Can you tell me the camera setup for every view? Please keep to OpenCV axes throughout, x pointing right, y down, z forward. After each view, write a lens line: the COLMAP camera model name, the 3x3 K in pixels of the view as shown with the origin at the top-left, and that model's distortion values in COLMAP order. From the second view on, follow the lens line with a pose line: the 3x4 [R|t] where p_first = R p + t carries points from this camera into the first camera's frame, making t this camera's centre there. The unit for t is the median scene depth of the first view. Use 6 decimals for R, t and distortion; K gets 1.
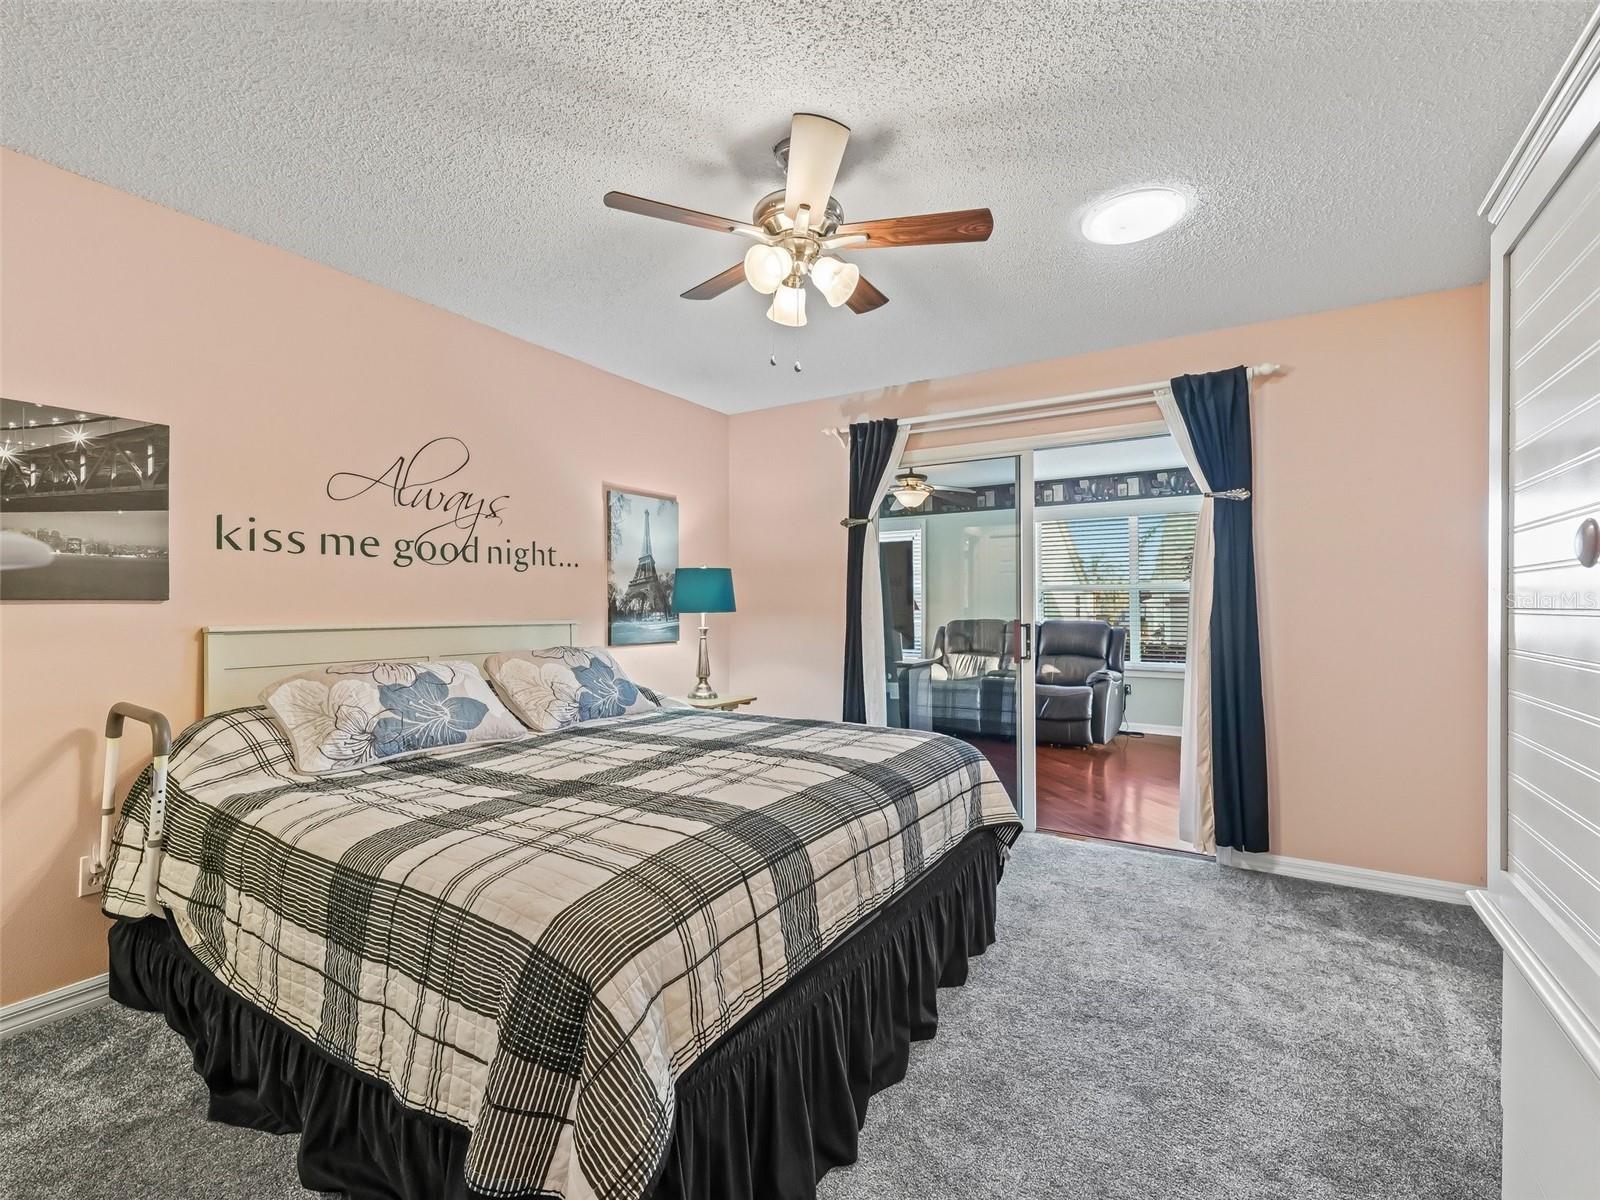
lens RADIAL K [[725.7, 0, 795.8], [0, 725.7, 589.4], [0, 0, 1]] dist [0.016862, -0.004900]
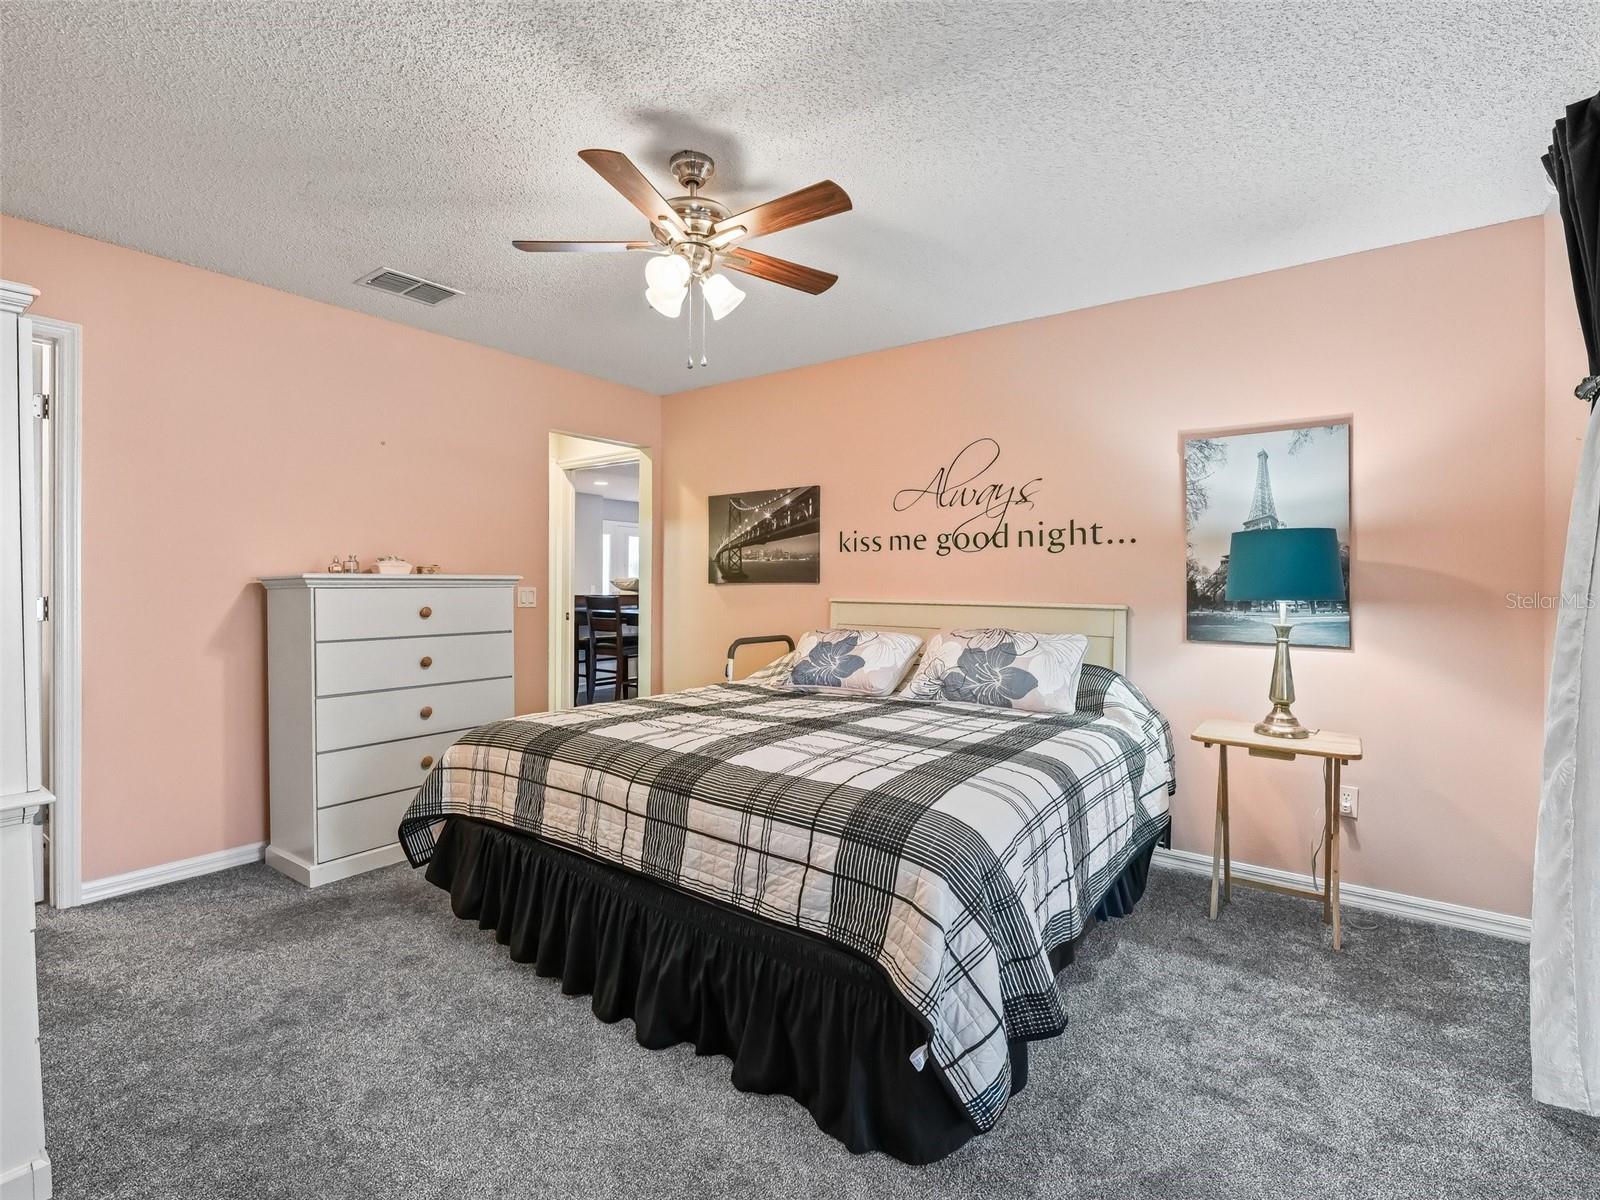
lens RADIAL K [[725.7, 0, 794.1], [0, 725.7, 593.1], [0, 0, 1]] dist [0.016862, -0.004900]
pose [[-0.064109, 0.012175, -0.997869, 0.696302], [0.015719, 0.999814, 0.011188, 0.014698], [0.997819, -0.014968, -0.064288, 0.796050]]
